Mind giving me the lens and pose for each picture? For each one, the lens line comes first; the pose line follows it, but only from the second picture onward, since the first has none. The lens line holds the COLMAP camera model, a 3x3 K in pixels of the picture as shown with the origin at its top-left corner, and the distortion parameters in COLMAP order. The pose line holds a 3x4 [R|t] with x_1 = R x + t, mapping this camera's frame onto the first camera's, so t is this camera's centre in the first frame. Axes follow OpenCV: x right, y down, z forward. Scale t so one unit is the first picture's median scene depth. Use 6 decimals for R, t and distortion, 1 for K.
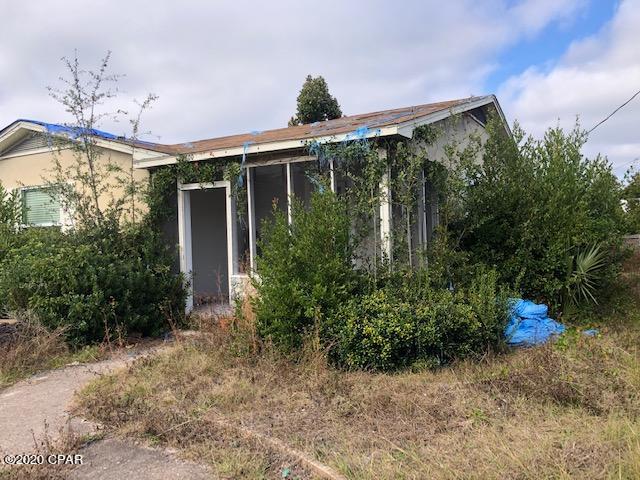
lens RADIAL K [[520.7, 0, 320.0], [0, 520.7, 240.0], [0, 0, 1]] dist [0.069964, -0.146131]
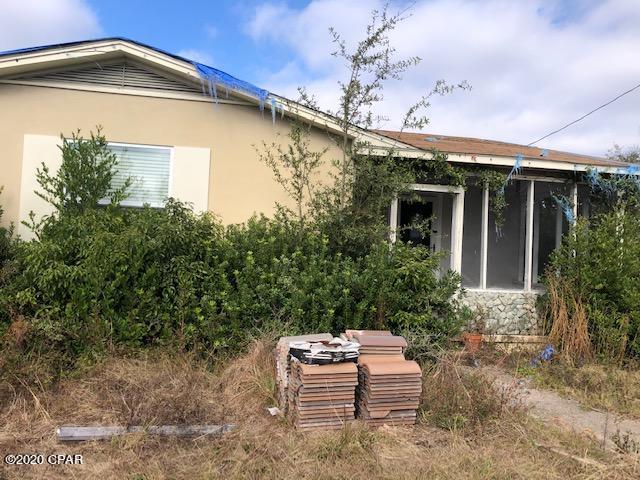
lens RADIAL K [[520.7, 0, 320.0], [0, 520.7, 240.0], [0, 0, 1]] dist [0.069964, -0.146131]
pose [[0.776267, 0.072890, 0.626176, -1.004059], [-0.067507, 0.997193, -0.032390, 0.031025], [-0.626779, -0.017129, 0.779009, 0.439403]]
